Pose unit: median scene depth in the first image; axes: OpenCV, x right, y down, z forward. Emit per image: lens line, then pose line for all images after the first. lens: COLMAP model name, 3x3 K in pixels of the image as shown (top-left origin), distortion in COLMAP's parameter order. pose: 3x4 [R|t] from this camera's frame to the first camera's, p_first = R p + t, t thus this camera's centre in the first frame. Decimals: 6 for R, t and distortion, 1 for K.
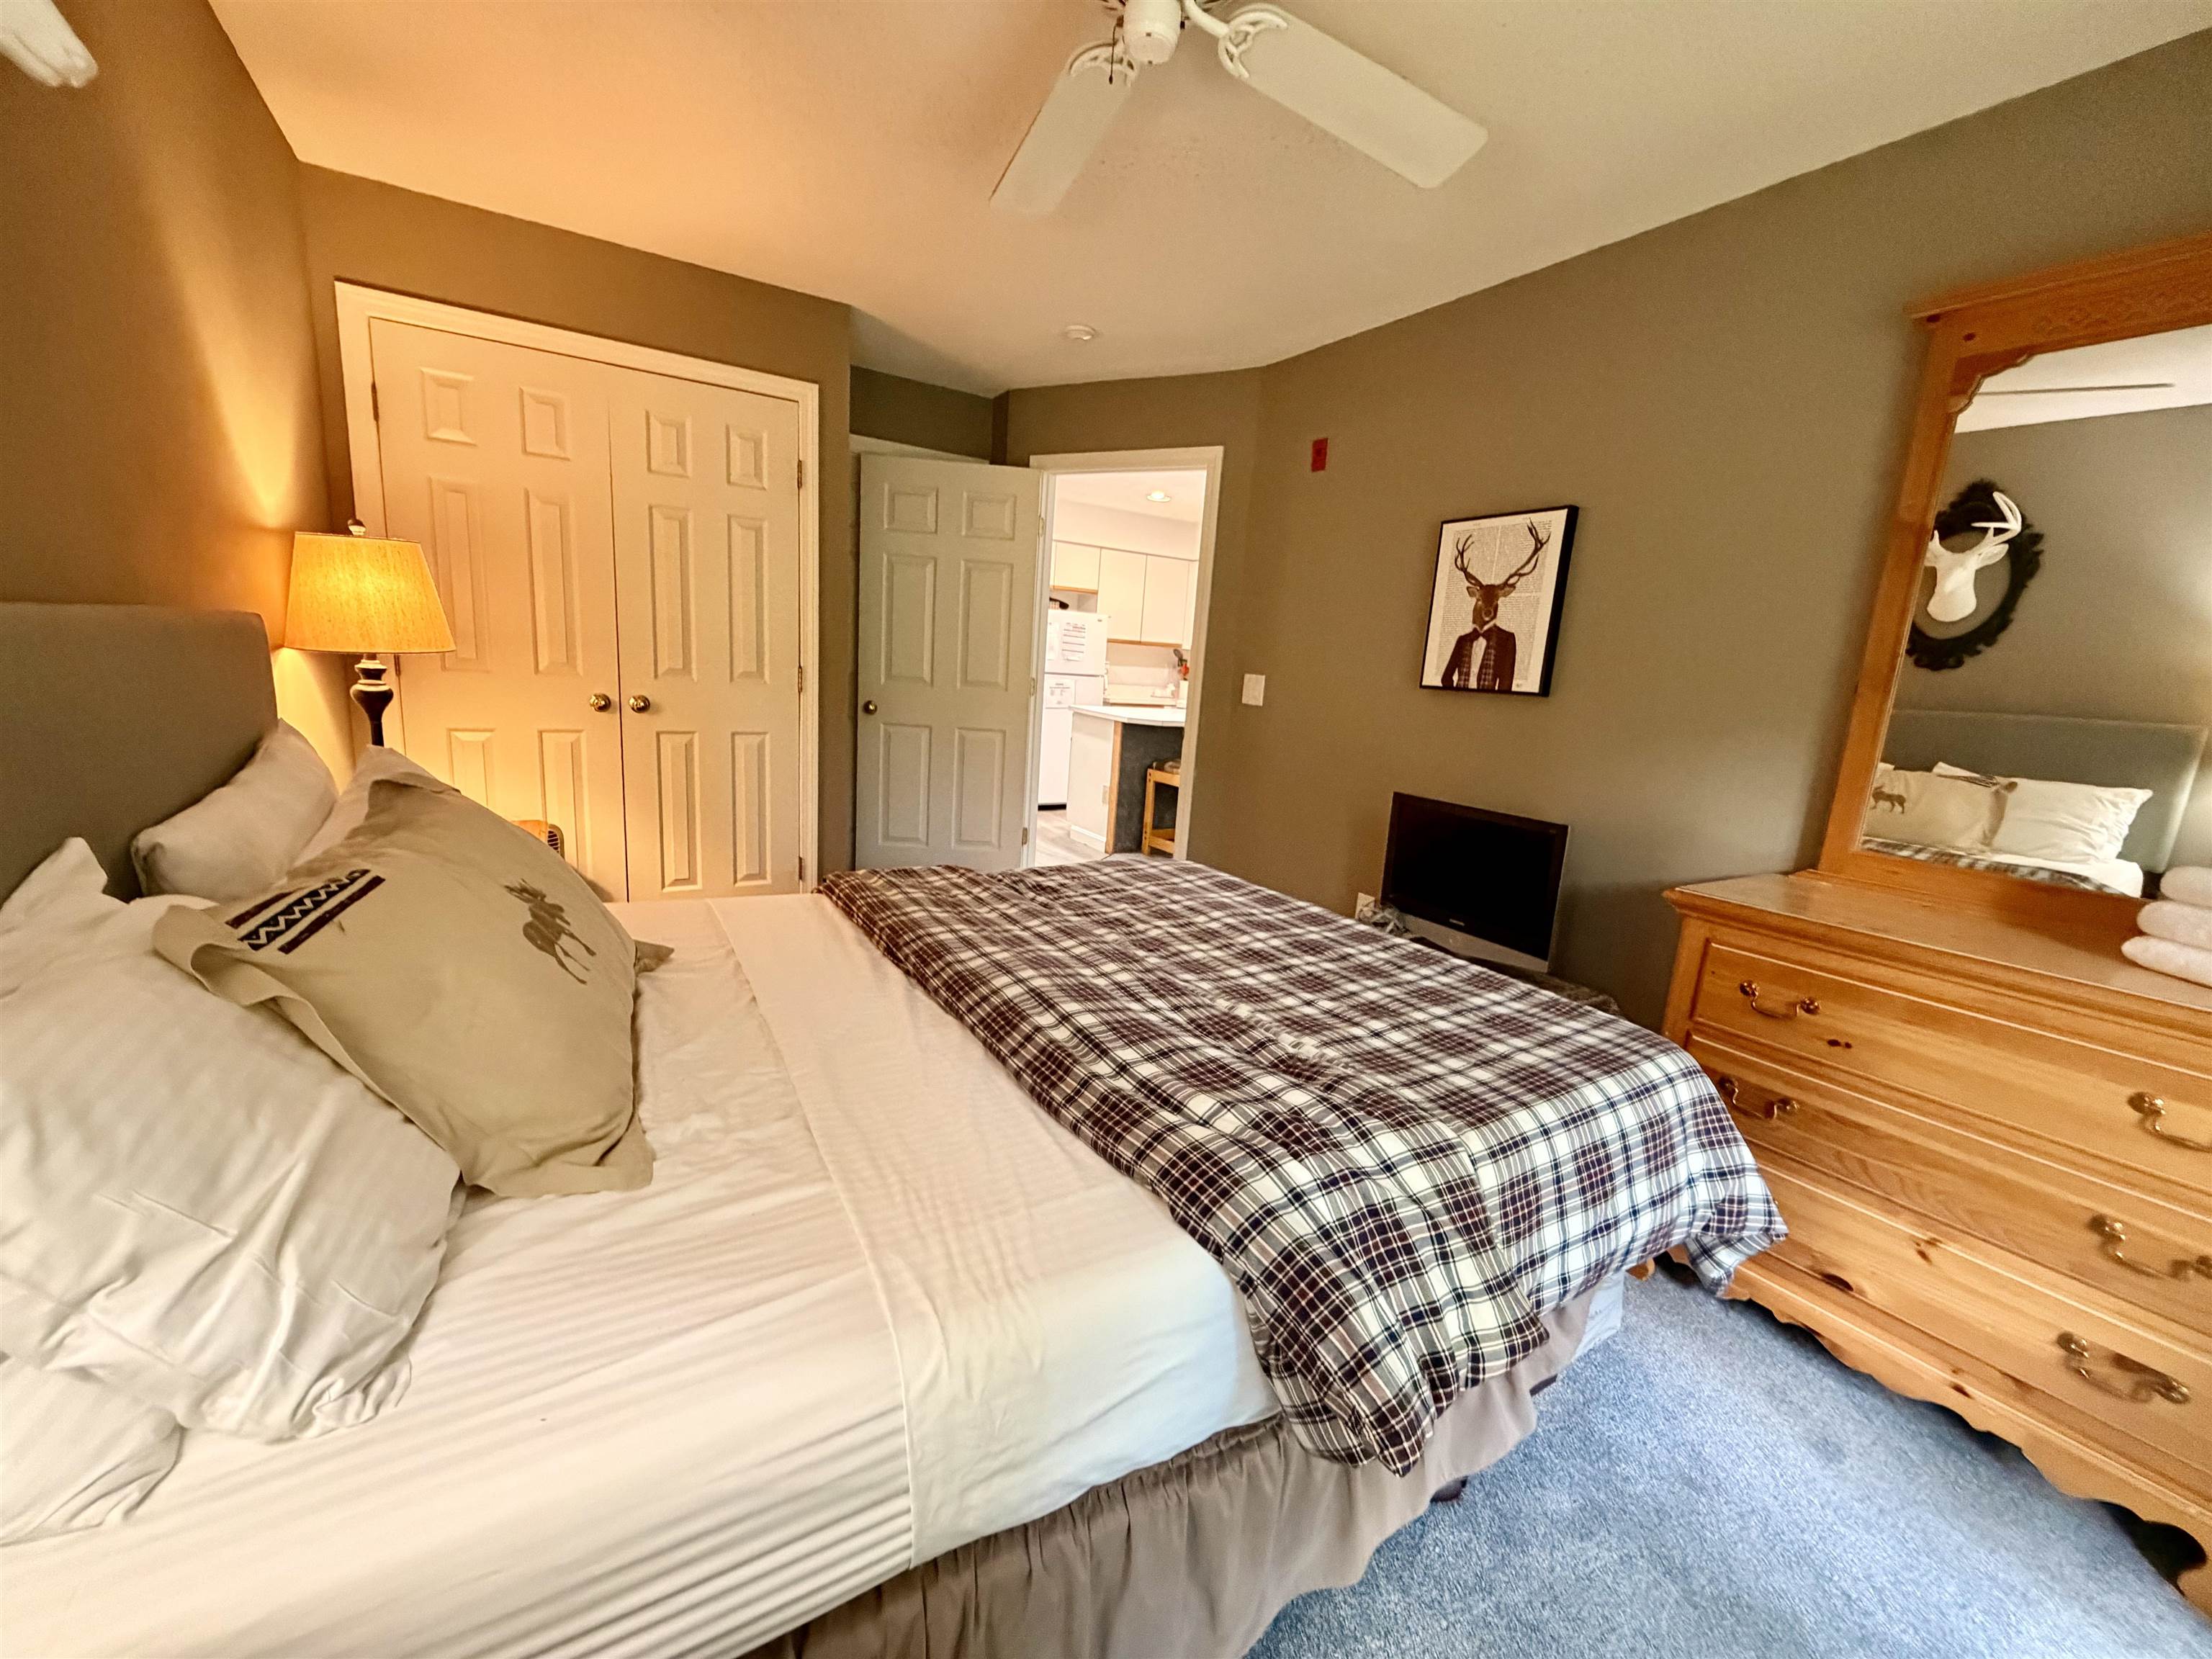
lens RADIAL K [[882.3, 0, 1106.0], [0, 882.3, 829.5], [0, 0, 1]] dist [-0.000018, 0.000206]
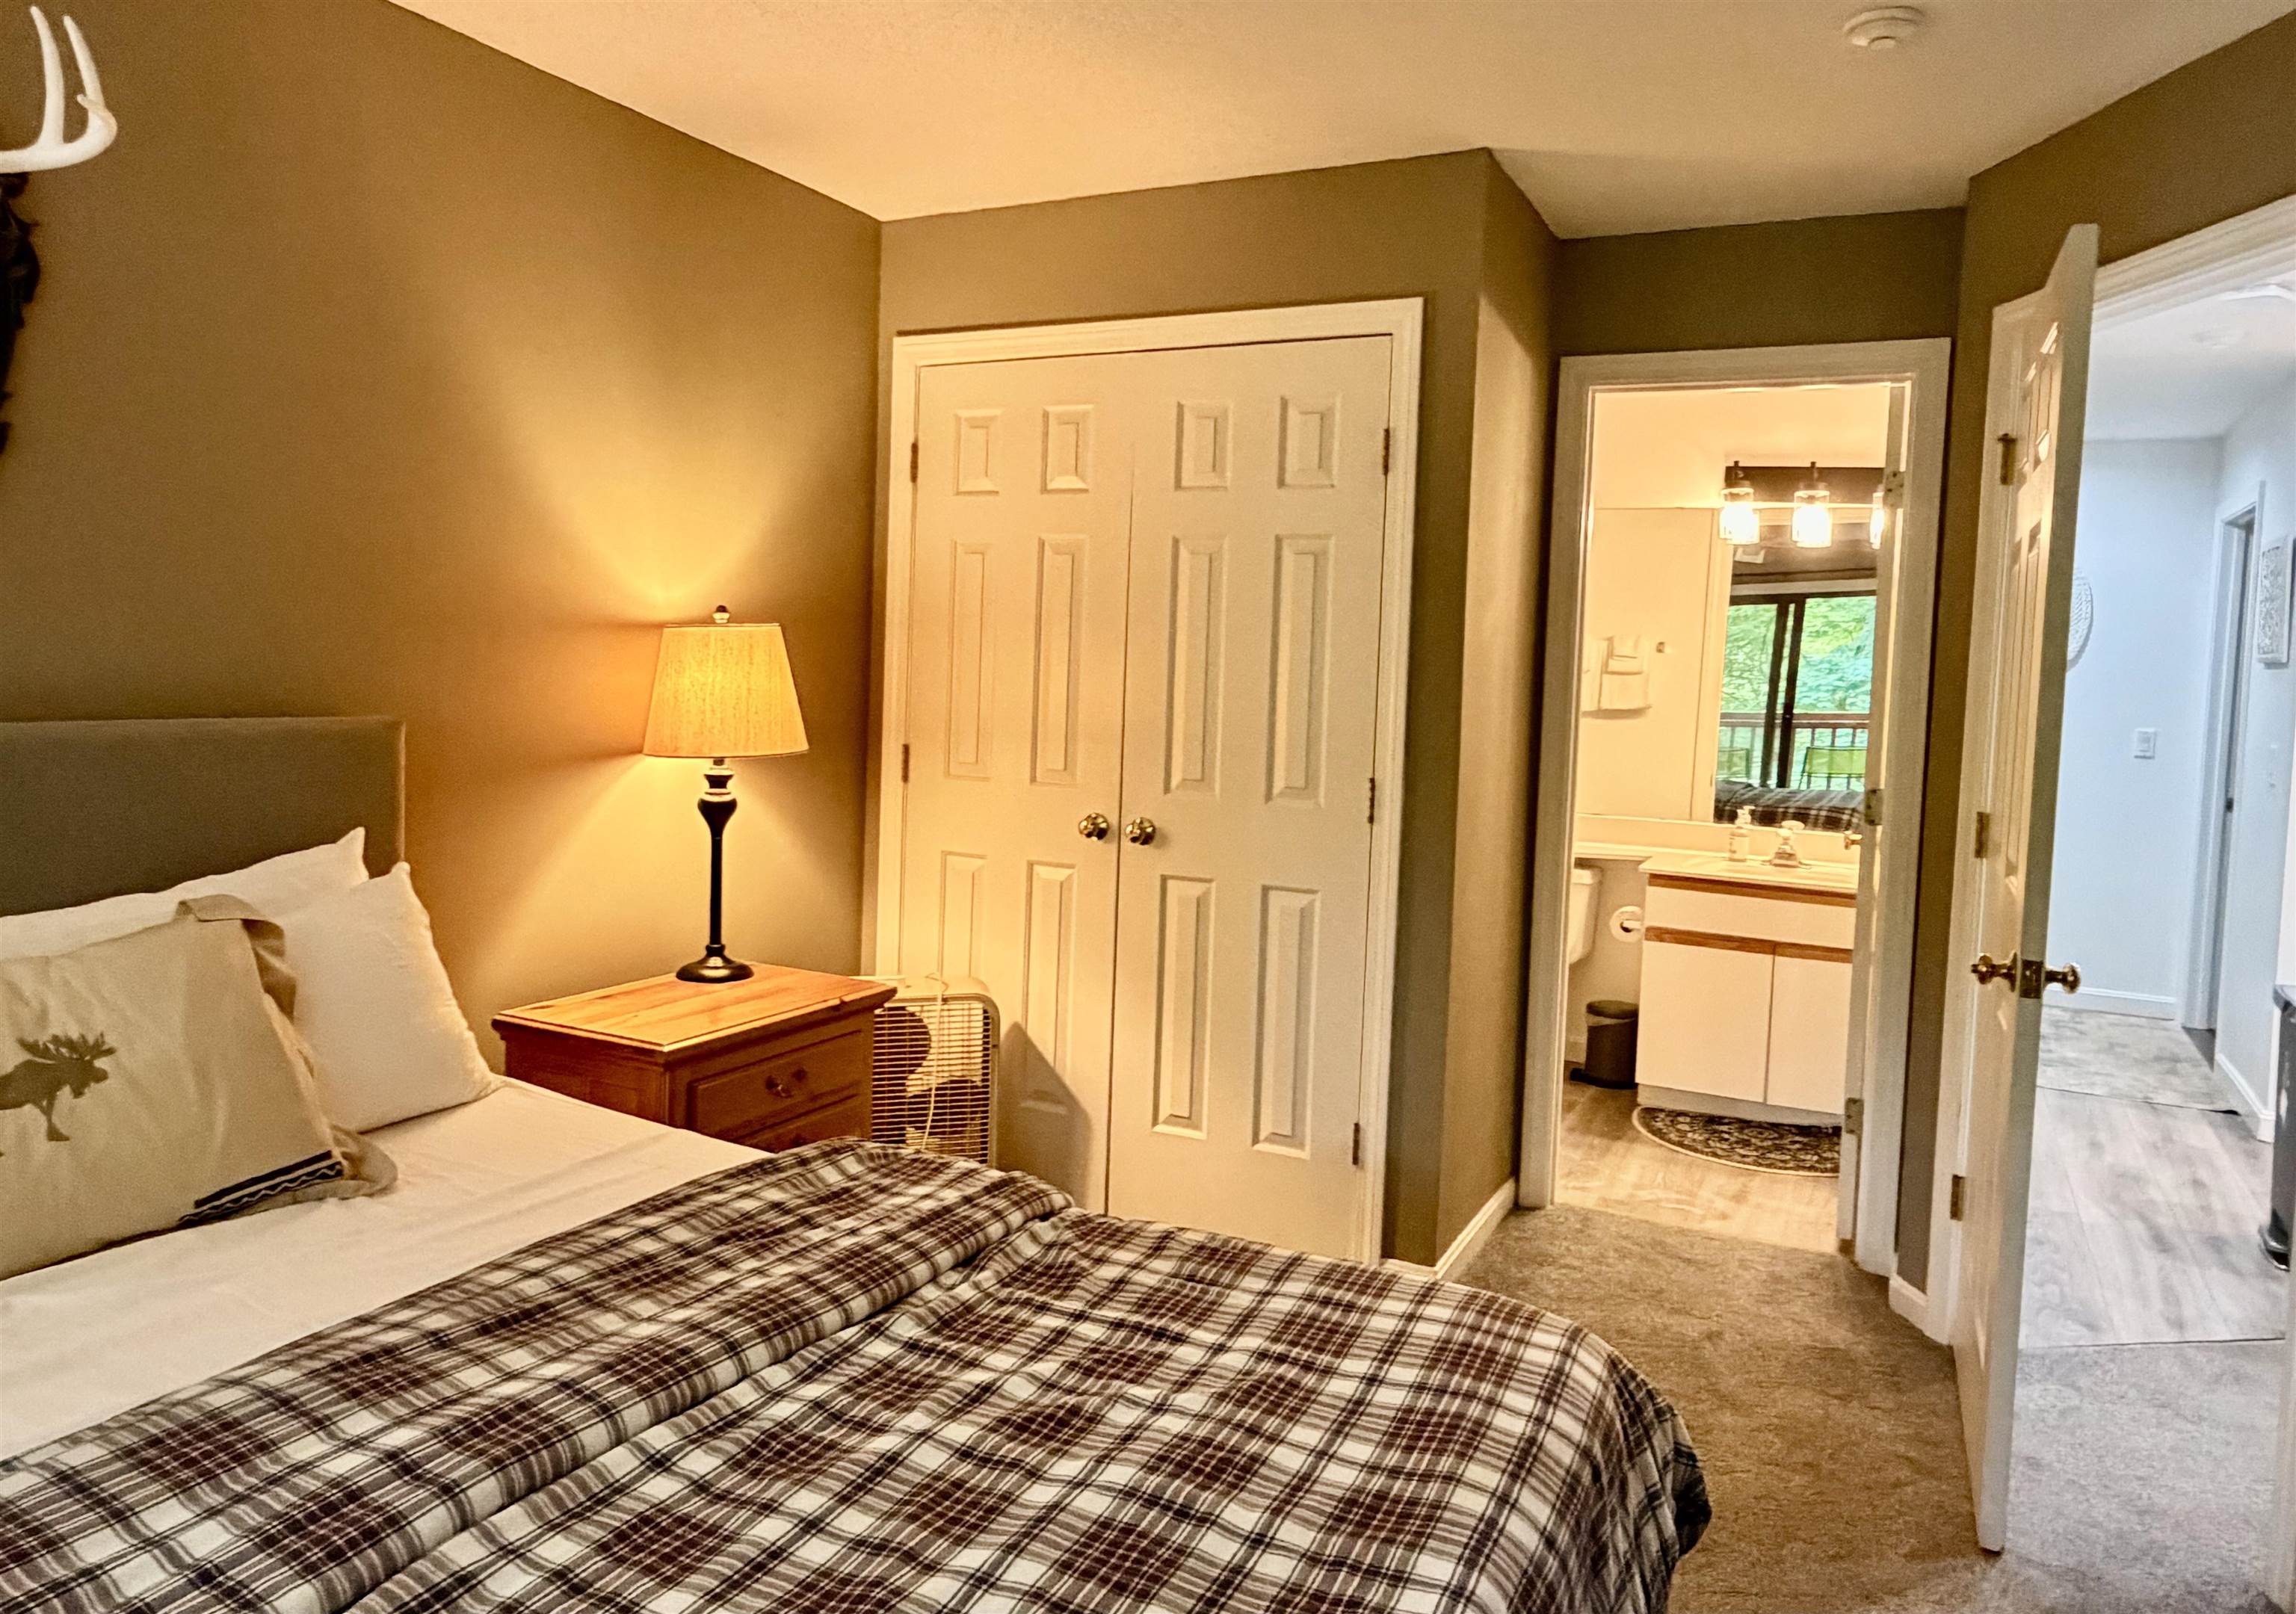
lens RADIAL K [[1523.5, 0, 1153.6], [0, 1523.5, 747.6], [0, 0, 1]] dist [0.003386, 0.002308]
pose [[0.528015, -0.000037, -0.849235, 0.490637], [-0.164404, 0.981078, -0.102261, -0.100307], [0.833170, 0.193613, 0.518017, 0.461134]]
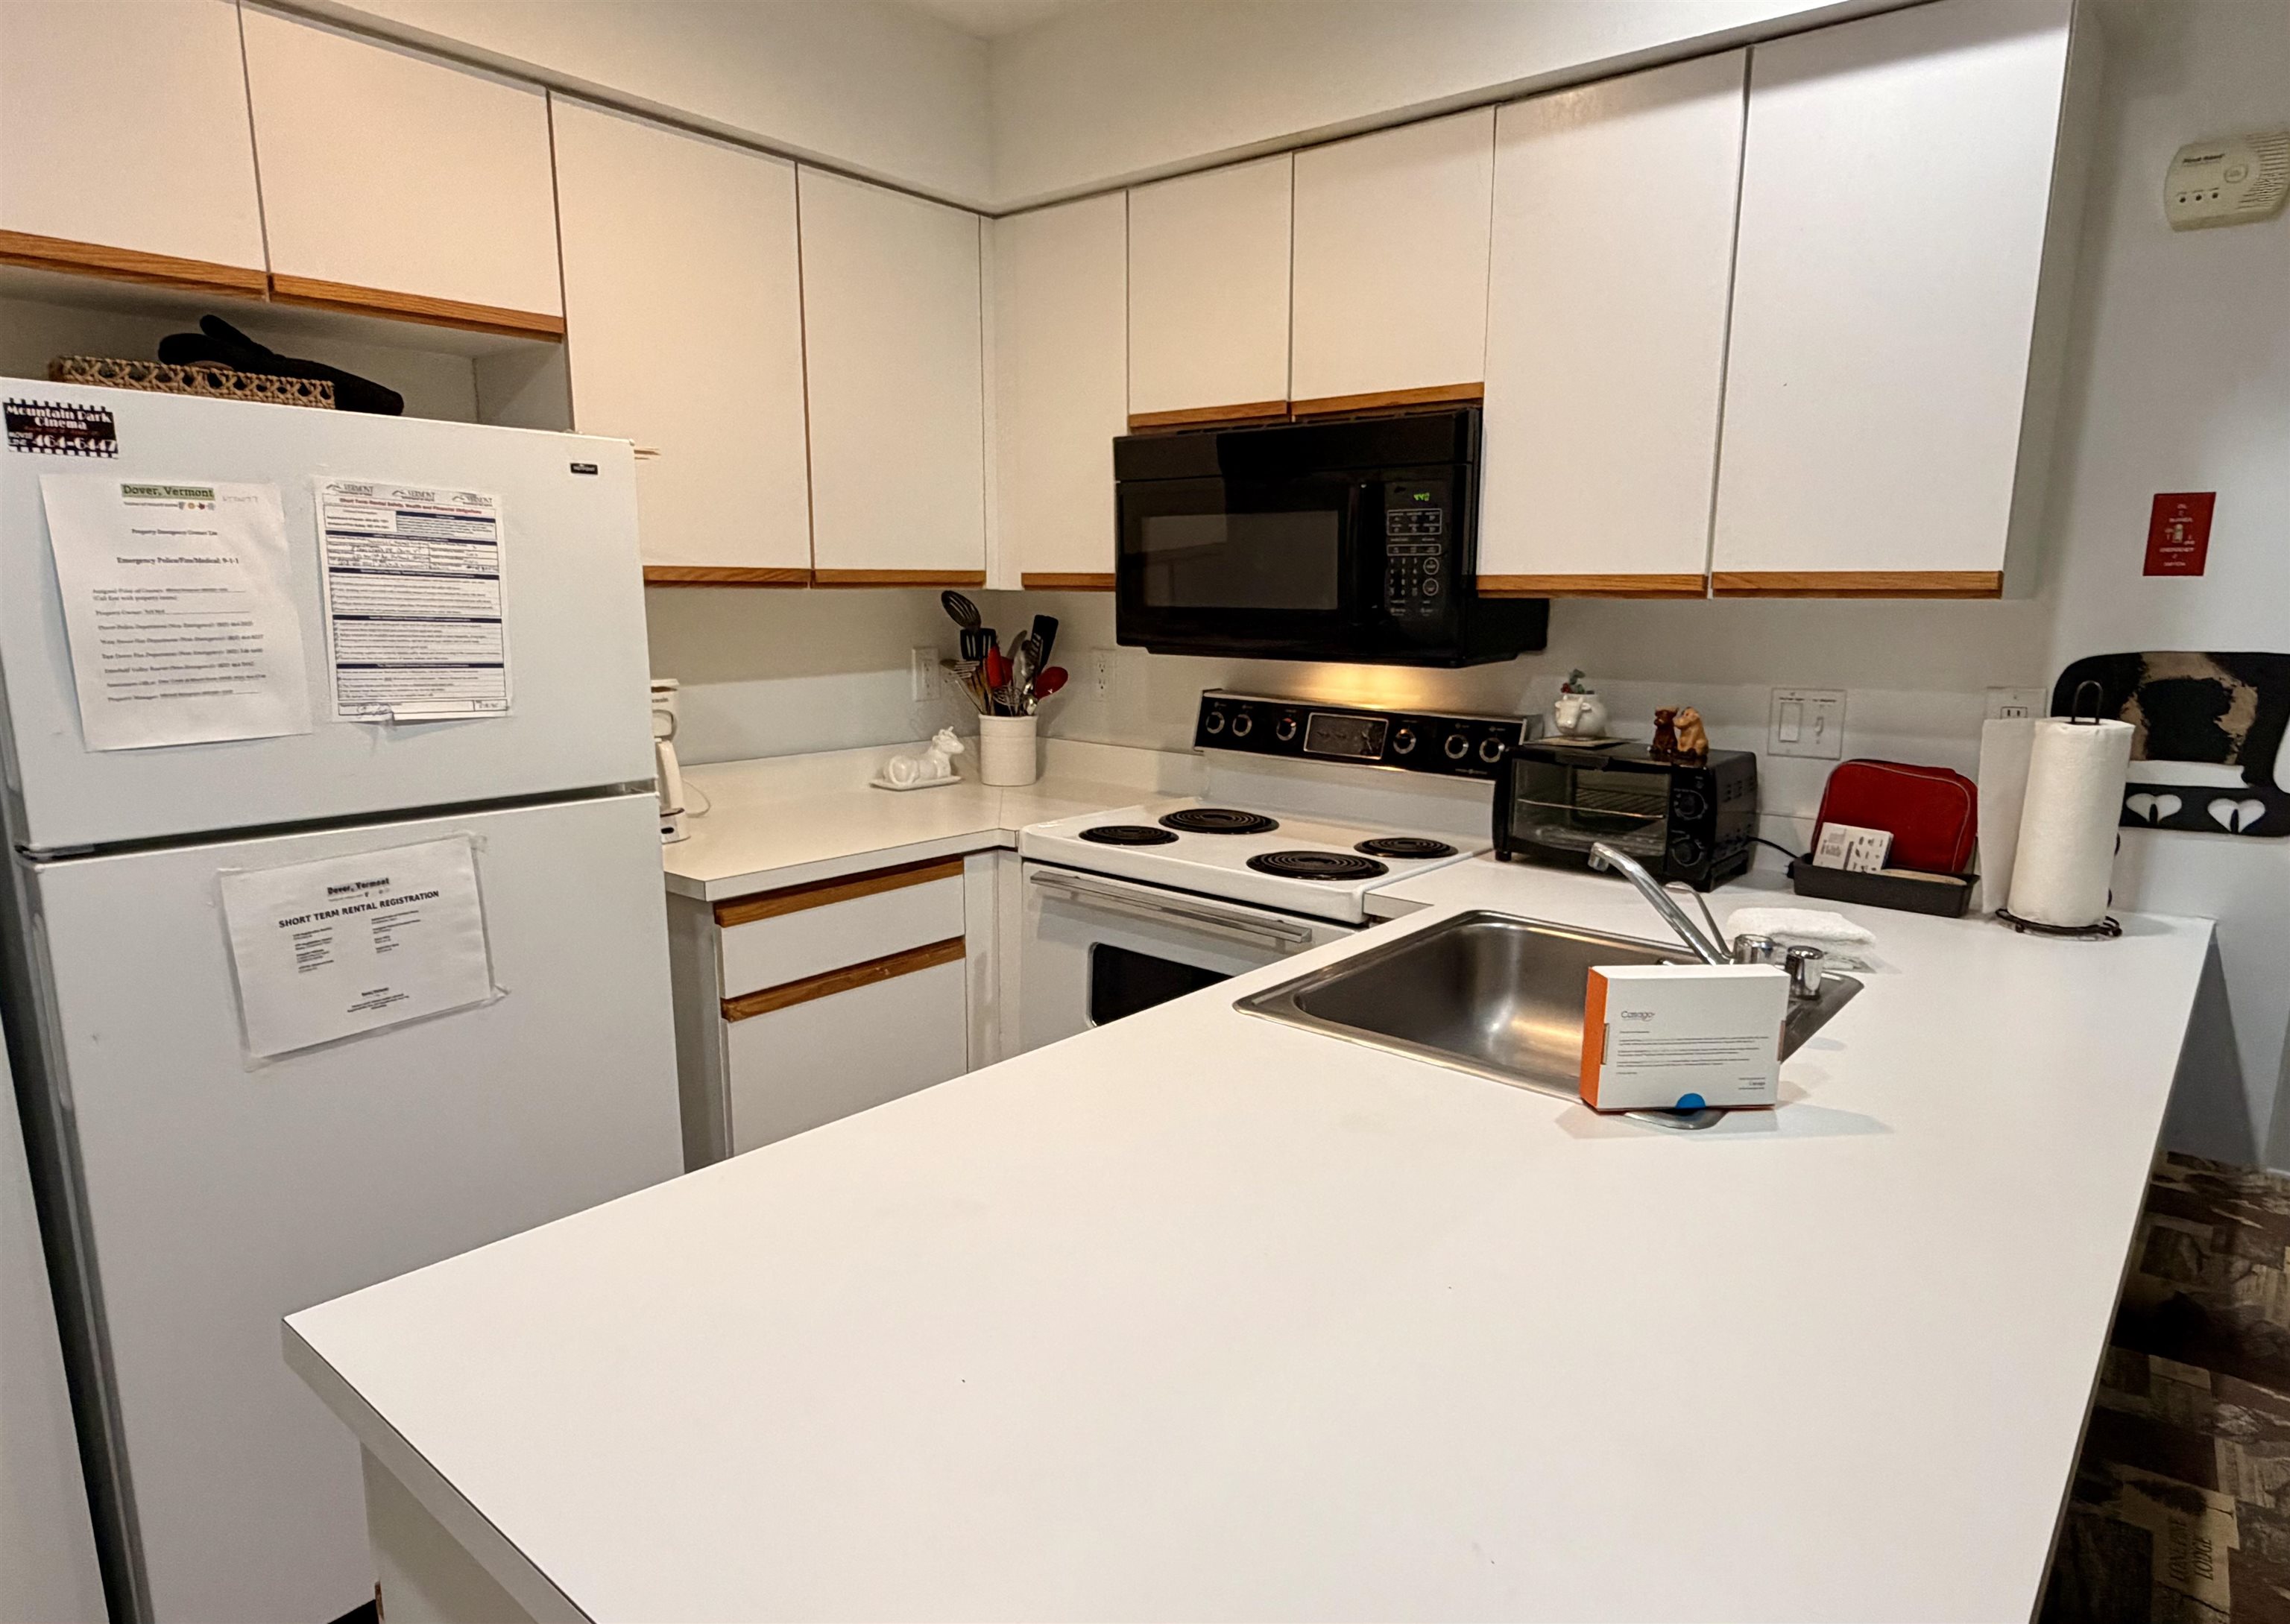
lens RADIAL K [[1357.5, 0, 1159.8], [0, 1357.5, 857.9], [0, 0, 1]] dist [0.001429, 0.000924]
pose [[0.941854, -0.120772, 0.313568, 0.017003], [0.115394, 0.992677, 0.035730, -0.407181], [-0.315587, 0.002531, 0.948893, 1.838137]]
